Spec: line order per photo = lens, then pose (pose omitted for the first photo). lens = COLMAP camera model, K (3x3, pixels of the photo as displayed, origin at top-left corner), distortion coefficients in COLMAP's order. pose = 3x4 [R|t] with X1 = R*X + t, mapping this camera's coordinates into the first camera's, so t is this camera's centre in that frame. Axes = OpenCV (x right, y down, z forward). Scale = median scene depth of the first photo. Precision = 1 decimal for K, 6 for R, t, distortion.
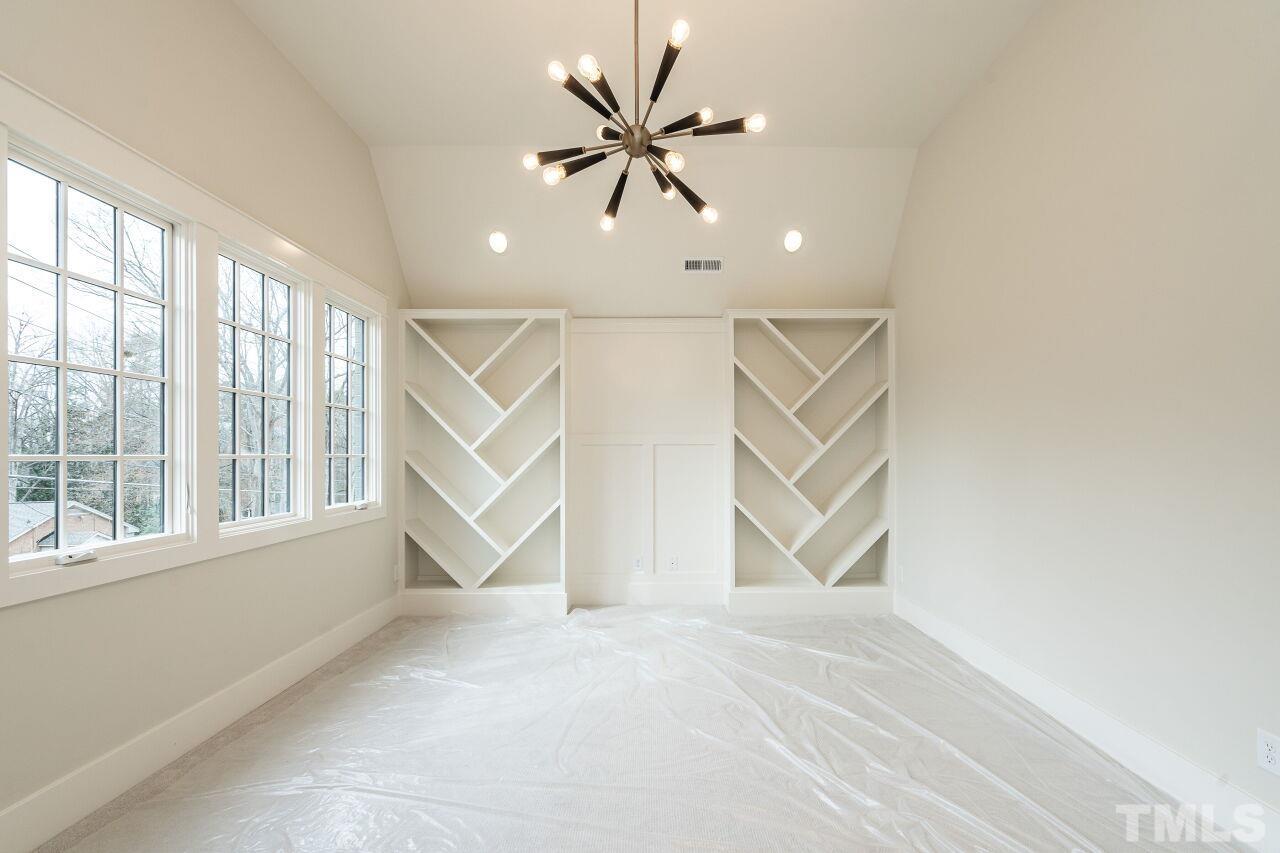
lens RADIAL K [[587.4, 0, 653.0], [0, 587.4, 447.5], [0, 0, 1]] dist [-0.002380, 0.002552]
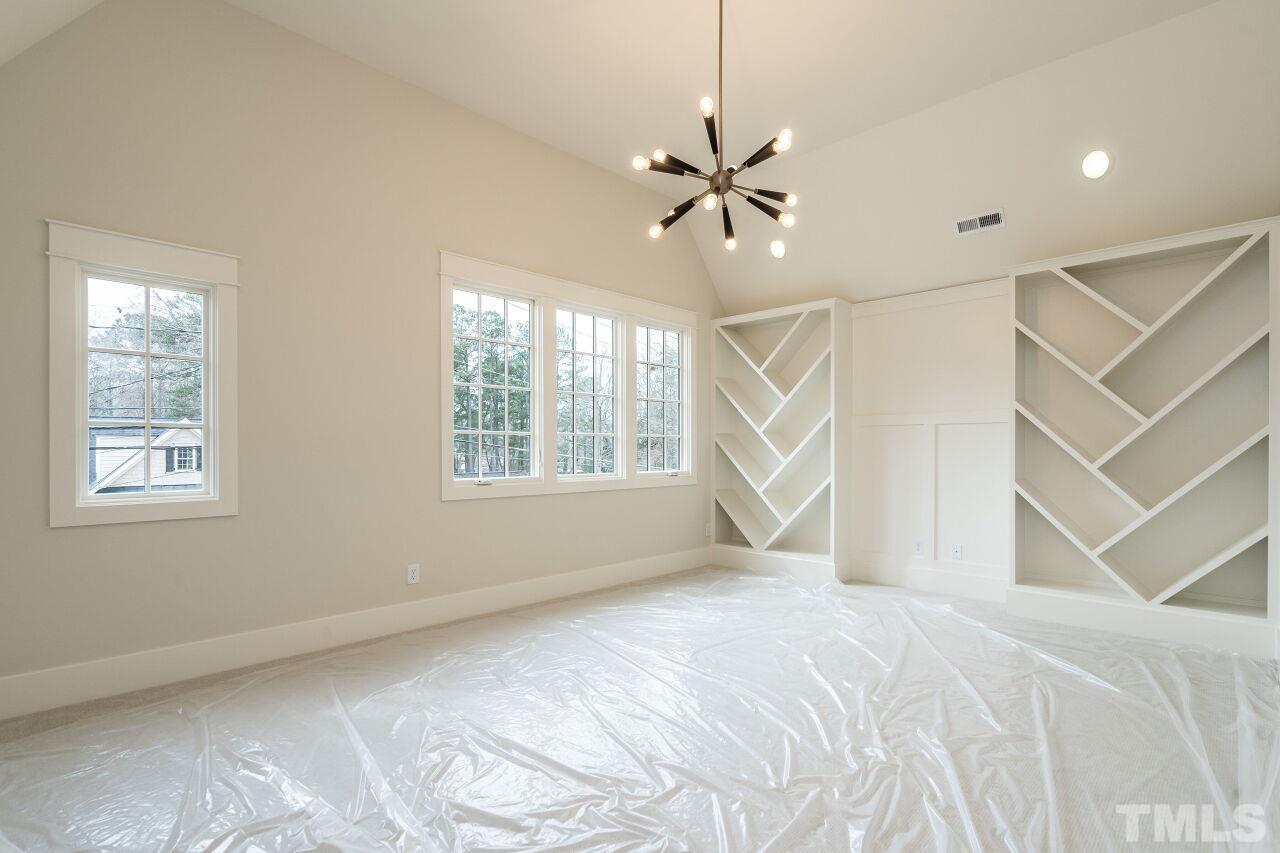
lens RADIAL K [[587.4, 0, 610.6], [0, 587.4, 445.6], [0, 0, 1]] dist [-0.002380, 0.002552]
pose [[0.702799, 0.004329, -0.711375, 0.332688], [0.002867, 0.999956, 0.008917, 0.021882], [0.711383, -0.008306, 0.702756, -0.038010]]
